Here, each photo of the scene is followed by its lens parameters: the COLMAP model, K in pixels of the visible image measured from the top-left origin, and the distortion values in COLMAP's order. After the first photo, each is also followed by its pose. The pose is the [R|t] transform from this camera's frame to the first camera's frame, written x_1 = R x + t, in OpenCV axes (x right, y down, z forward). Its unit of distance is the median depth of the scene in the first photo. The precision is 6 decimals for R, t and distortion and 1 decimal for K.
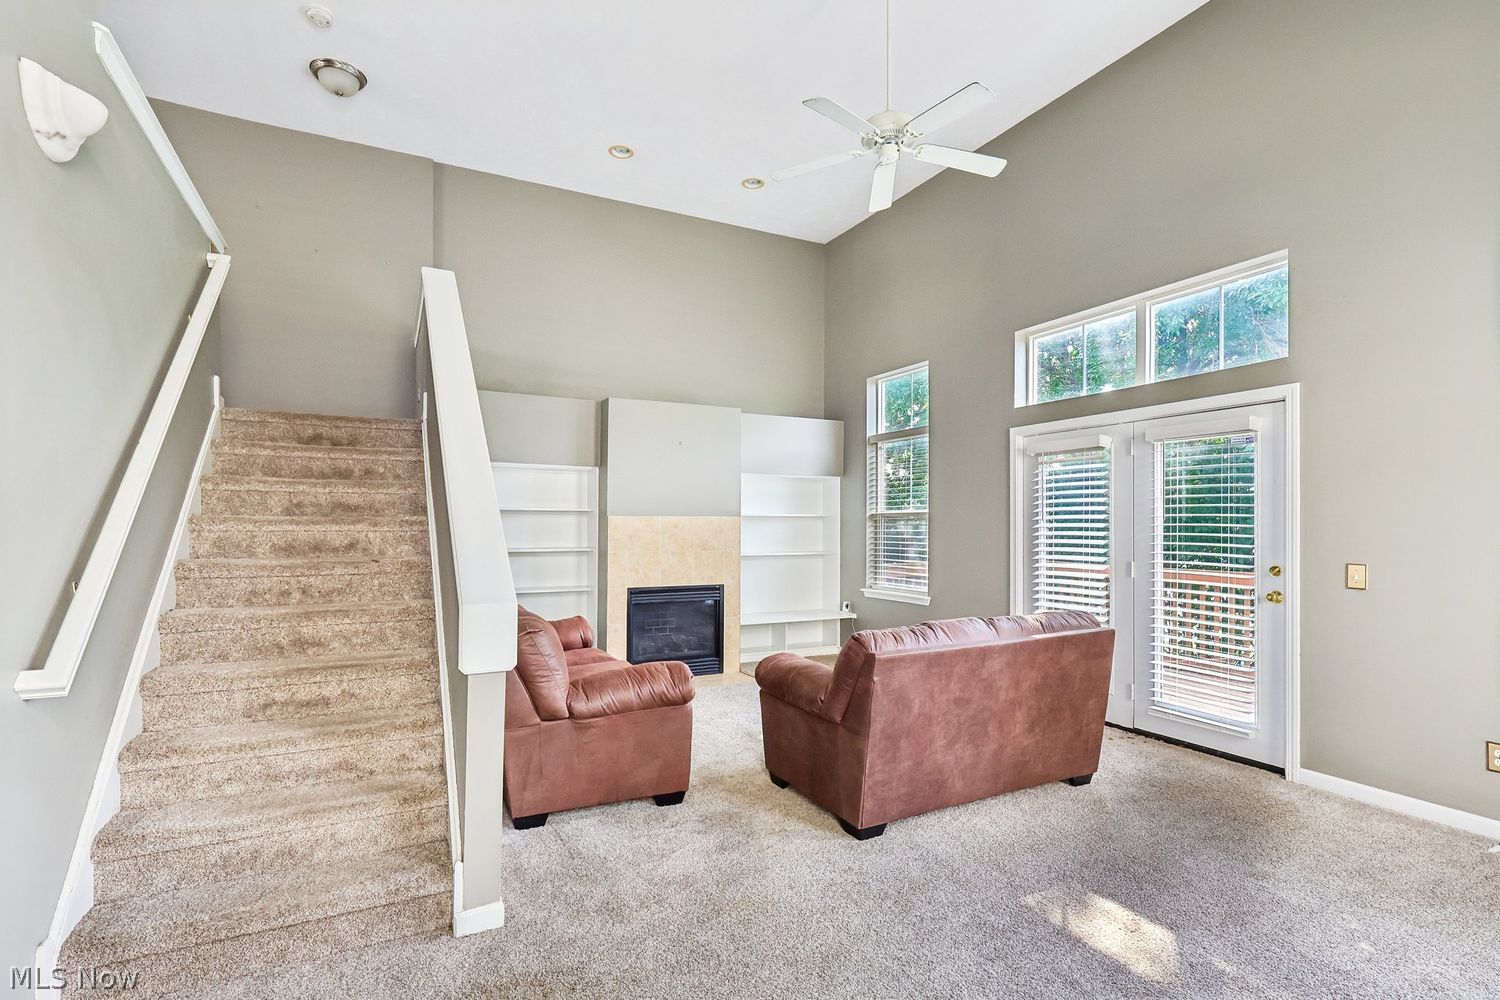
lens RADIAL K [[701.2, 0, 738.3], [0, 701.2, 520.1], [0, 0, 1]] dist [-0.000451, -0.000194]
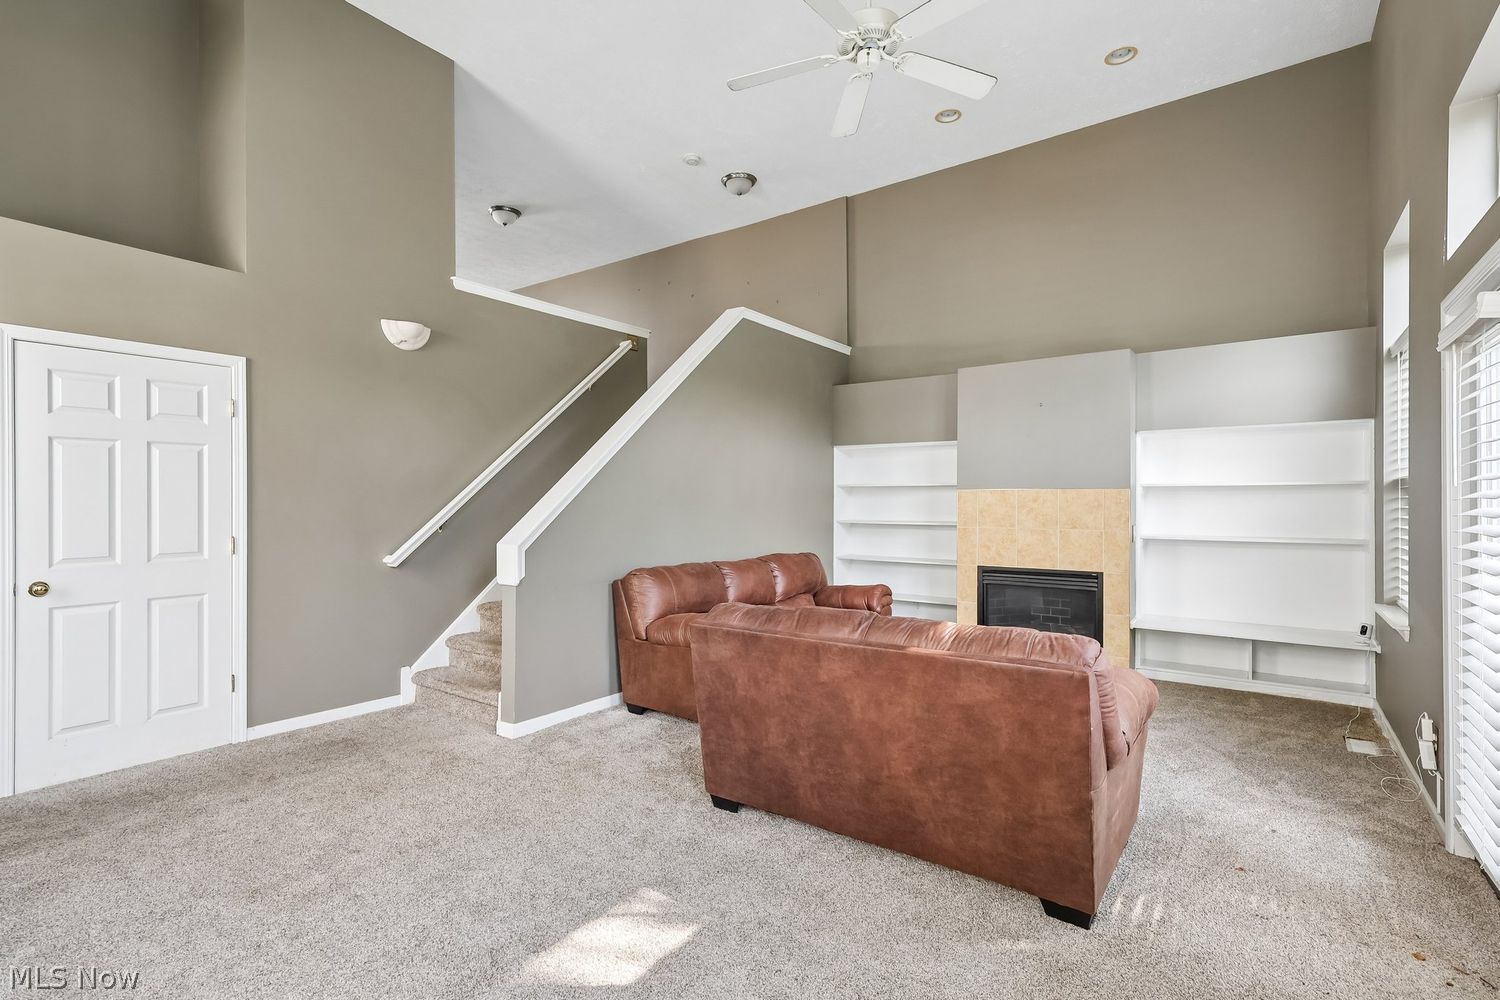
lens RADIAL K [[707.5, 0, 750.0], [0, 707.5, 500.0], [0, 0, 1]] dist [0.013511, 0.000399]
pose [[0.453499, -0.005098, -0.891242, 1.066380], [0.007875, 0.999968, -0.001712, 0.014398], [0.891222, -0.006242, 0.453525, 0.556843]]
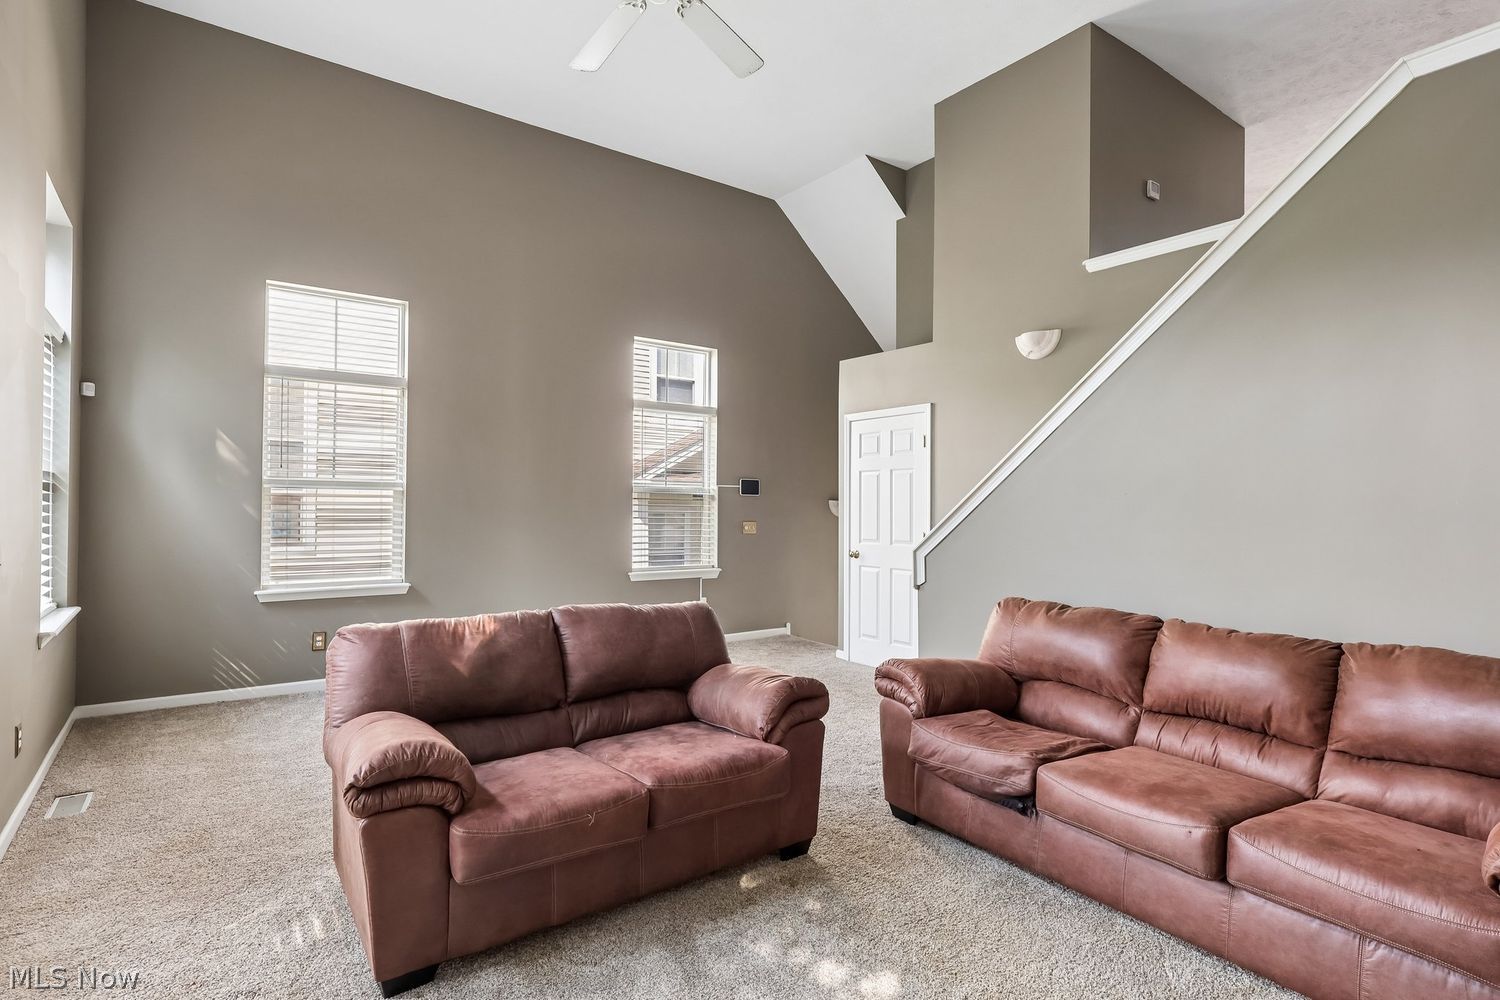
lens RADIAL K [[746.4, 0, 750.0], [0, 746.4, 500.0], [0, 0, 1]] dist [0.000587, -0.000089]
pose [[-0.987212, -0.013808, -0.158816, 0.266677], [-0.011676, 0.999829, -0.014348, 0.021123], [0.158987, -0.012310, -0.987204, 2.052984]]
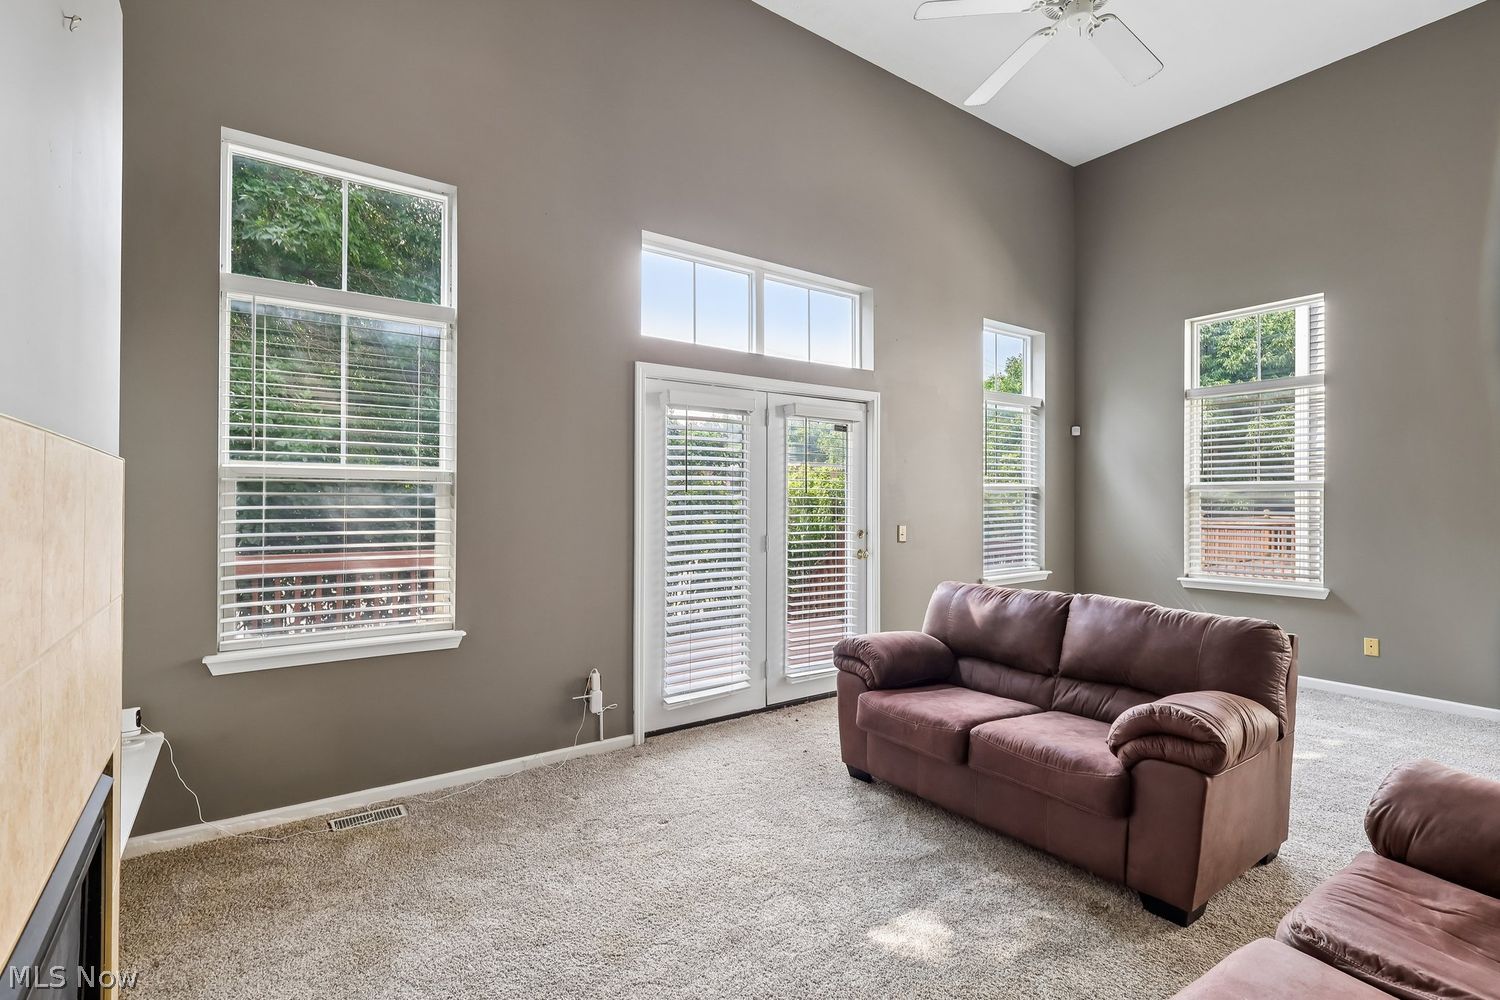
lens RADIAL K [[697.4, 0, 750.0], [0, 697.4, 500.0], [0, 0, 1]] dist [0.003293, 0.000411]
pose [[-0.155078, 0.001329, 0.987901, -0.564624], [-0.008811, 0.999957, -0.002728, 0.018970], [-0.987863, -0.009127, -0.155060, 1.700212]]
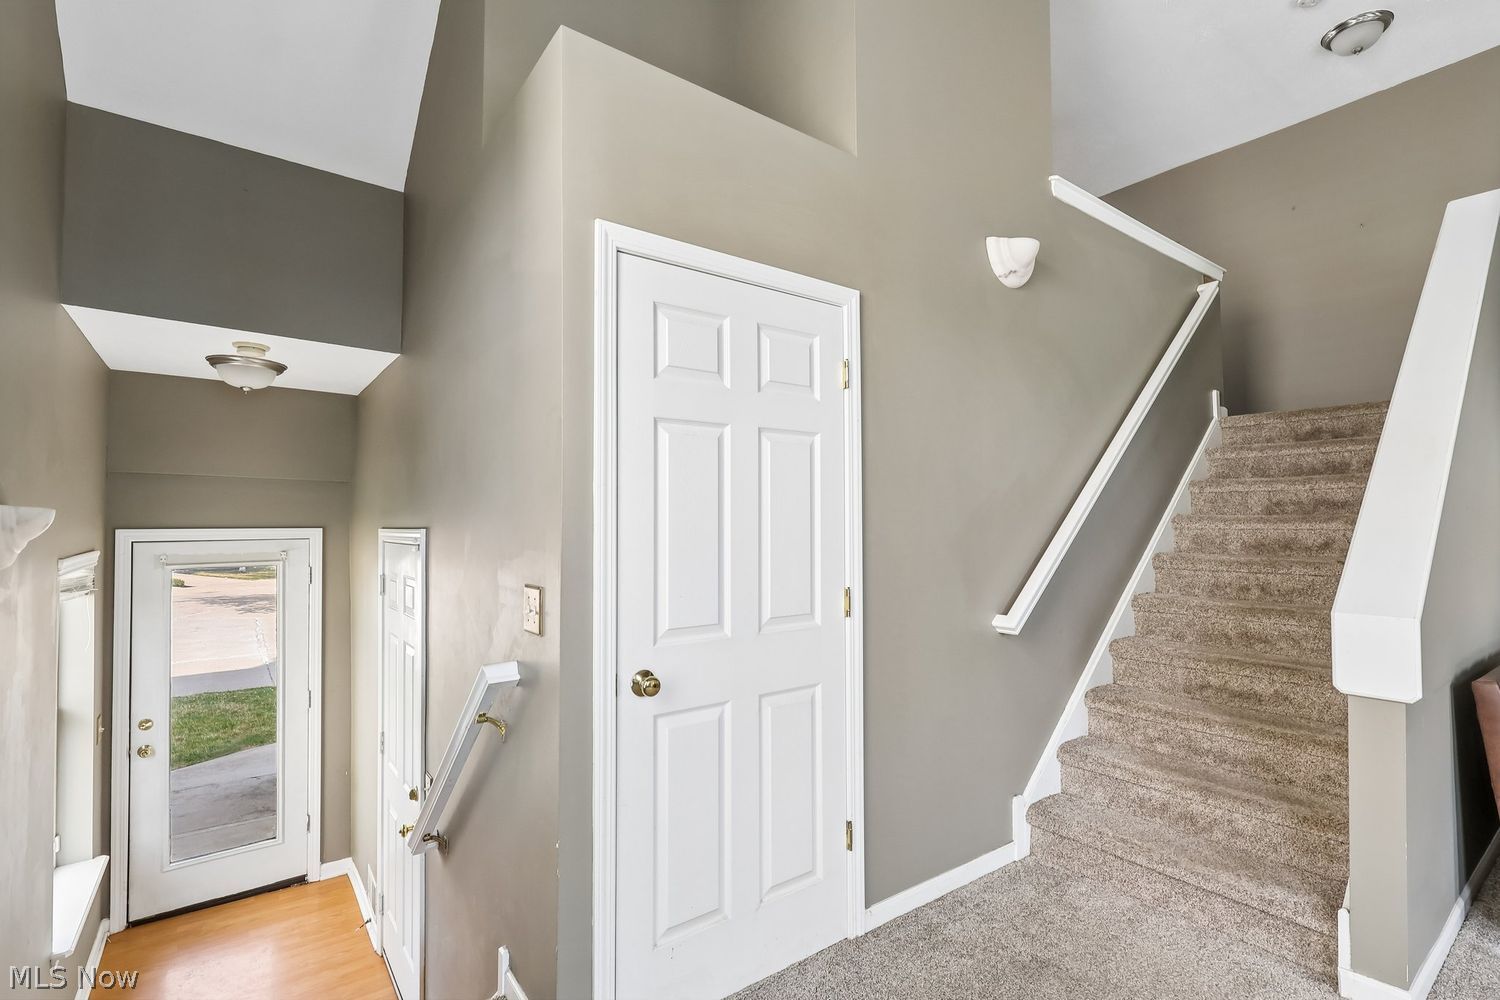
lens RADIAL K [[697.4, 0, 750.0], [0, 697.4, 500.0], [0, 0, 1]] dist [0.003293, 0.000411]
pose [[0.171984, -0.038162, -0.984360, 0.256075], [0.008778, 0.999269, -0.037206, 0.004535], [0.985061, -0.002241, 0.172193, 0.093697]]
